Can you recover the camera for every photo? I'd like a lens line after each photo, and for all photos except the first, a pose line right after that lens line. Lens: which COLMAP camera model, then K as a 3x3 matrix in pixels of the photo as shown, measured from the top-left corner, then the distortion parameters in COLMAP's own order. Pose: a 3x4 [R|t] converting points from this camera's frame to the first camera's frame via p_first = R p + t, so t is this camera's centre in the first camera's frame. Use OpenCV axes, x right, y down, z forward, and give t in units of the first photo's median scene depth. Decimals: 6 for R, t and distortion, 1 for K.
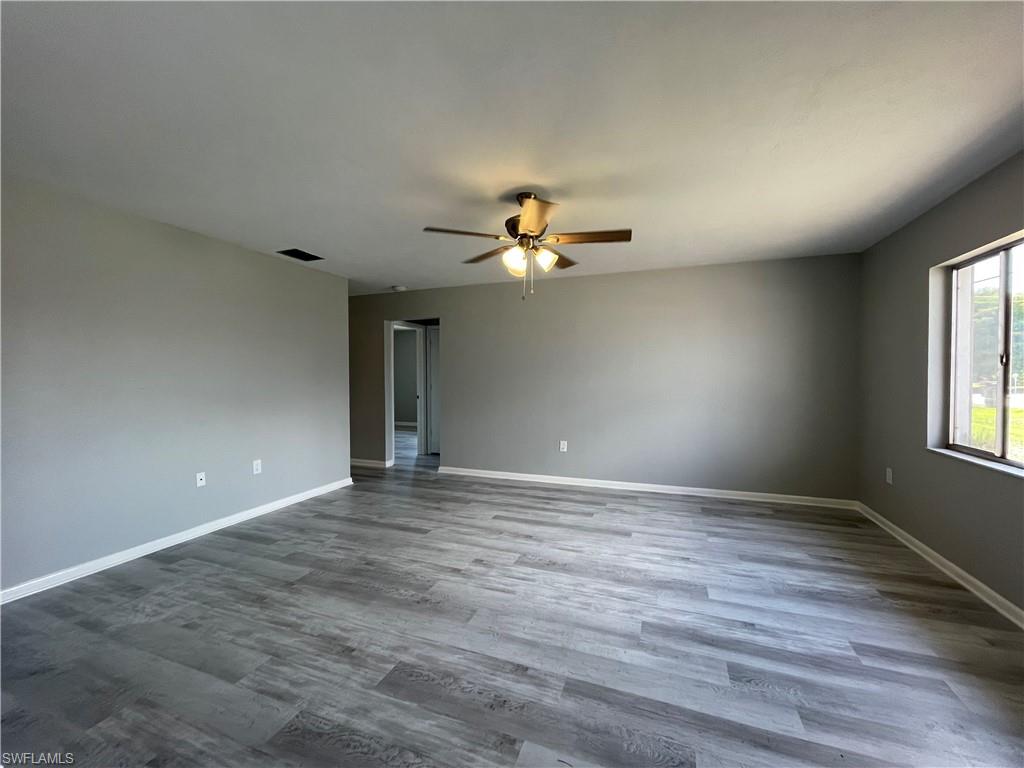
lens RADIAL K [[413.7, 0, 512.8], [0, 413.7, 380.1], [0, 0, 1]] dist [-0.000301, -0.000282]
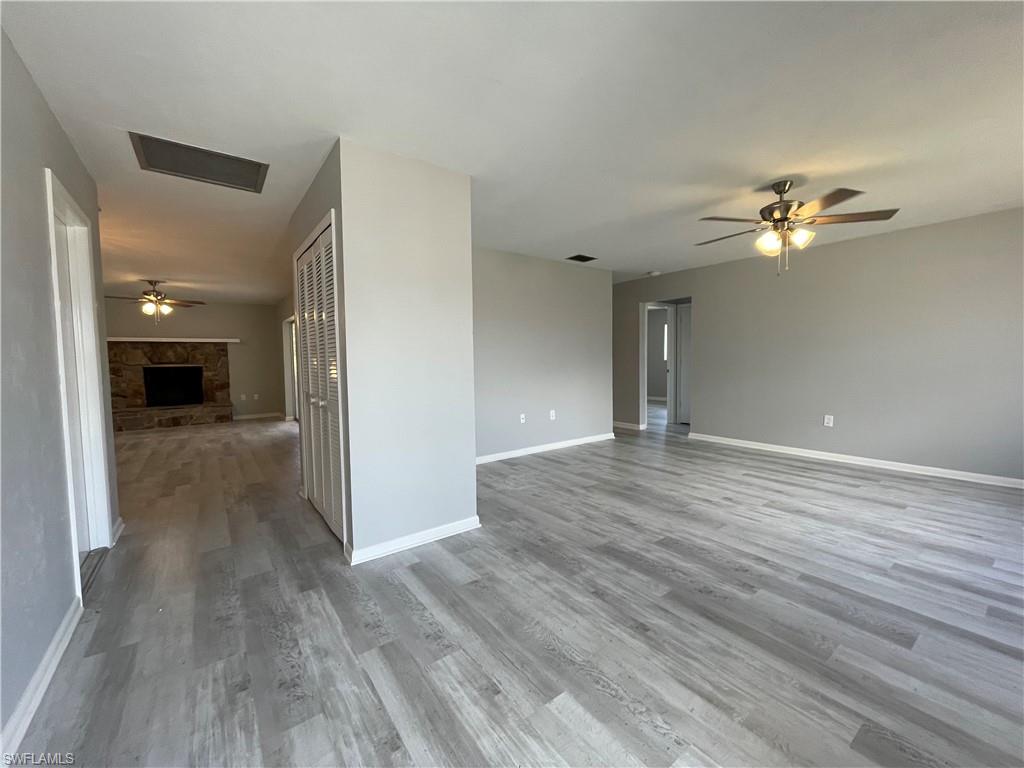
lens RADIAL K [[421.2, 0, 512.5], [0, 421.2, 376.2], [0, 0, 1]] dist [-0.001783, 0.004923]
pose [[0.846868, 0.019881, -0.531432, 0.030035], [-0.000757, 0.999345, 0.036178, 0.034629], [0.531803, -0.030236, 0.846328, -0.356035]]
